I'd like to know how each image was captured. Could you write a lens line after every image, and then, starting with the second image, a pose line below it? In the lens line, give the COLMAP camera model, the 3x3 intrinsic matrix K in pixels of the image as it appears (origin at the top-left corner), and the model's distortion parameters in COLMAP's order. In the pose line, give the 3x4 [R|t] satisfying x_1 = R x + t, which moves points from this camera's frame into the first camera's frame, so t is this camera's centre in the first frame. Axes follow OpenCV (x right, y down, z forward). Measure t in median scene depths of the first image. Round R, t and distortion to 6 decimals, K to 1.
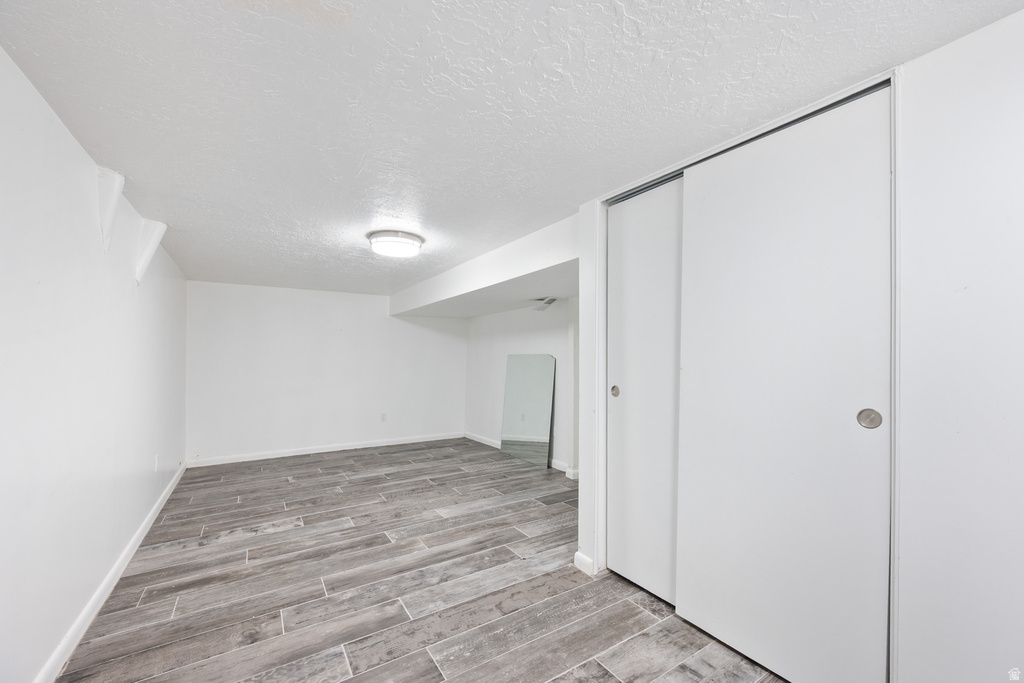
lens RADIAL K [[404.4, 0, 512.8], [0, 404.4, 343.9], [0, 0, 1]] dist [0.000131, 0.000380]
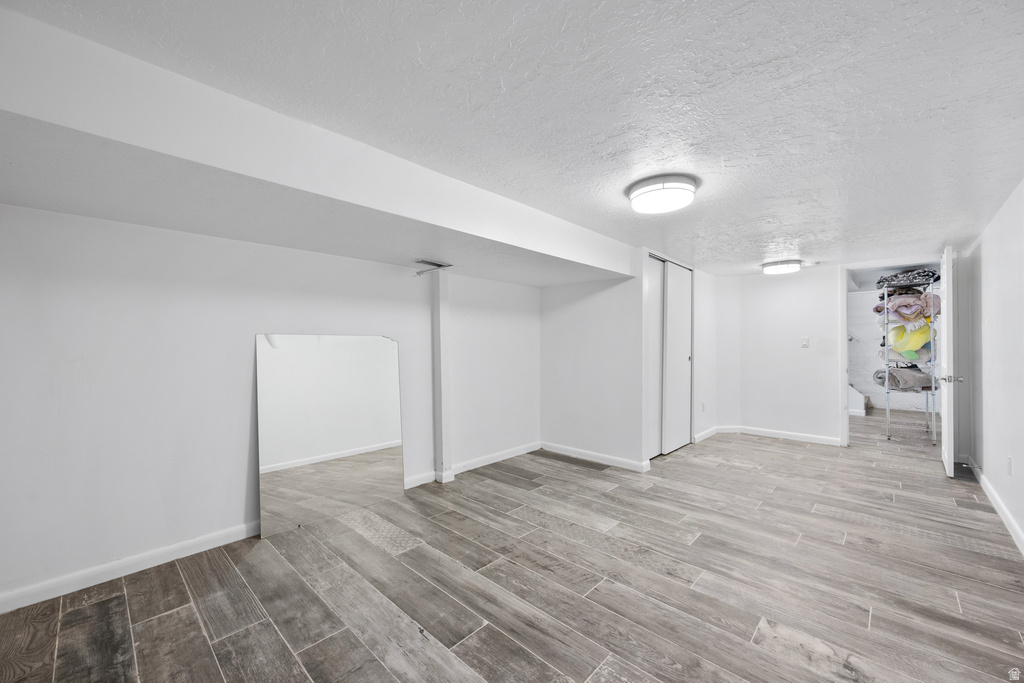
lens RADIAL K [[404.4, 0, 512.8], [0, 404.4, 343.9], [0, 0, 1]] dist [0.000131, 0.000380]
pose [[-0.240373, 0.003393, 0.970675, -0.992926], [-0.033580, 0.999366, -0.011809, 0.063395], [-0.970100, -0.035433, -0.240107, 1.489864]]
